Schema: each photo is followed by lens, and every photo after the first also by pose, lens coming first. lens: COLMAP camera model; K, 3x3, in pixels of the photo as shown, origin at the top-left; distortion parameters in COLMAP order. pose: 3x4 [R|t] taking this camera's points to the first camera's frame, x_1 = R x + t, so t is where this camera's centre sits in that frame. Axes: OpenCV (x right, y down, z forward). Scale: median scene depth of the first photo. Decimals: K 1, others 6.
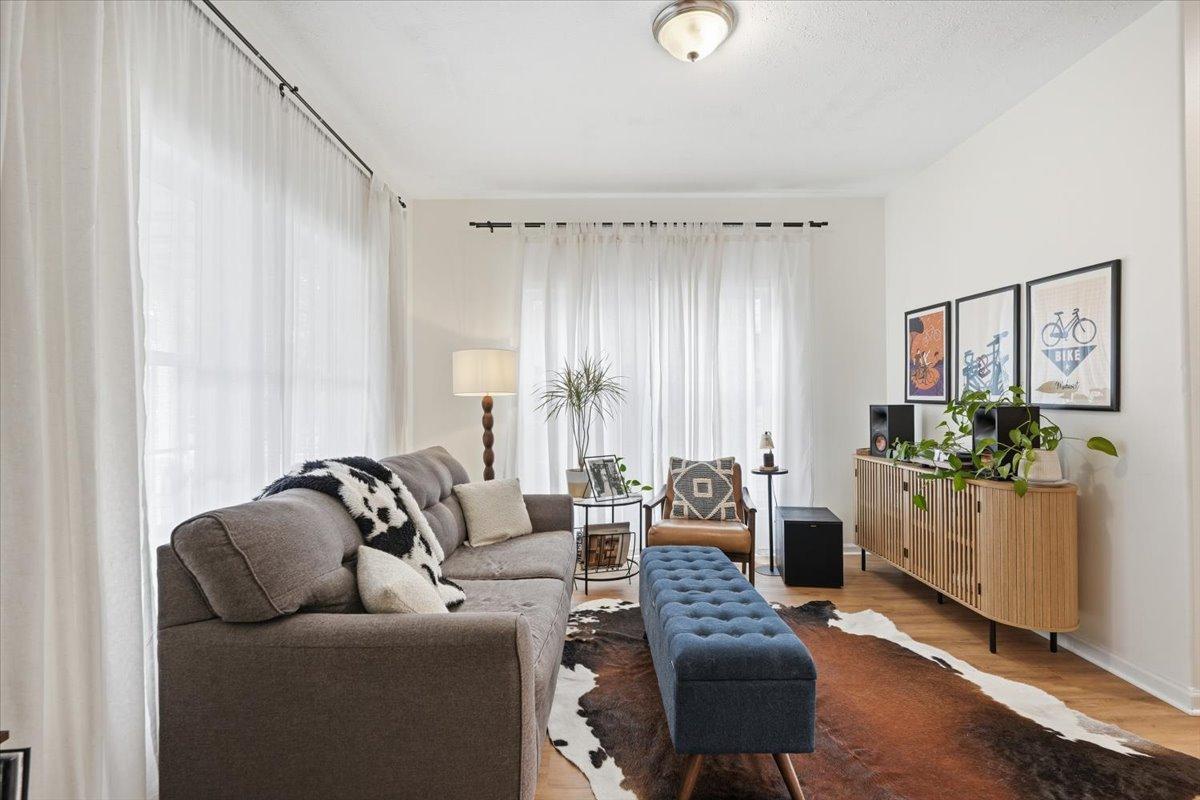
lens RADIAL K [[545.3, 0, 601.4], [0, 545.3, 397.6], [0, 0, 1]] dist [-0.002400, 0.002220]
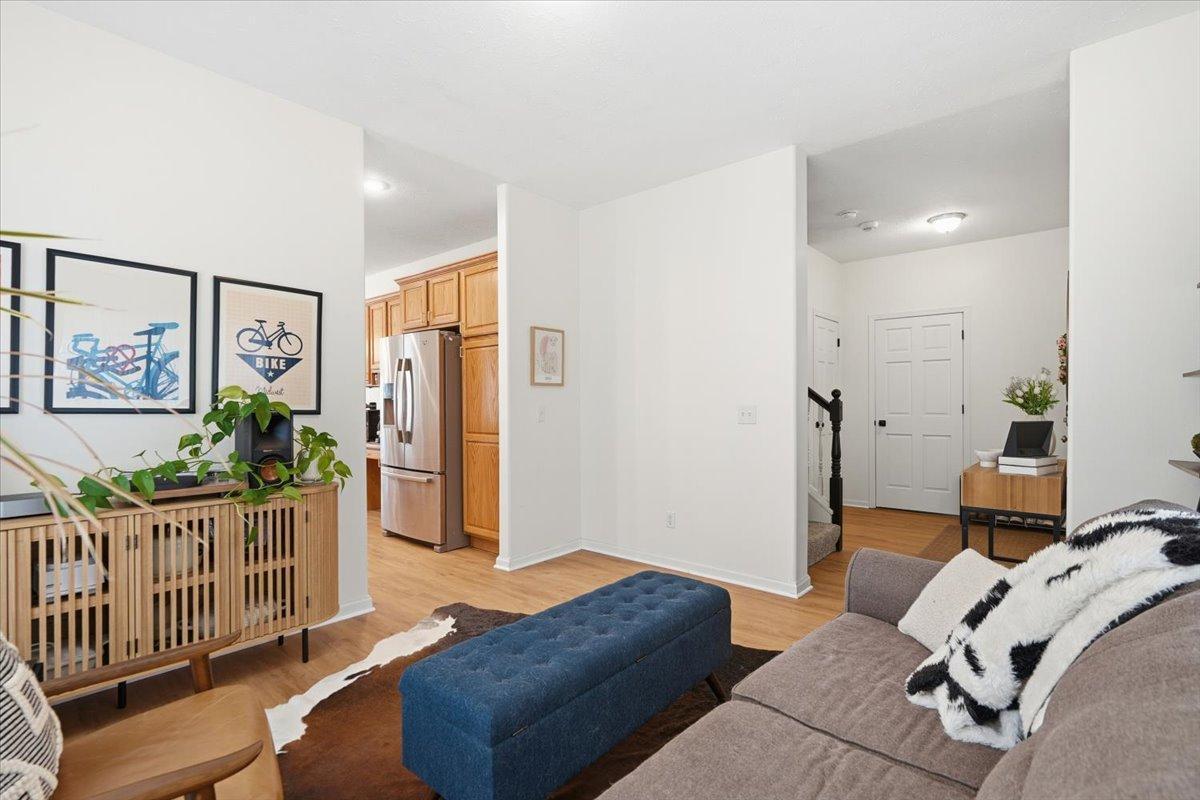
lens RADIAL K [[545.3, 0, 601.9], [0, 545.3, 408.9], [0, 0, 1]] dist [-0.002400, 0.002220]
pose [[-0.740673, -0.003230, 0.671858, -0.334793], [-0.000148, 0.999989, 0.004645, 0.005777], [-0.671866, 0.003342, -0.740665, 1.360015]]
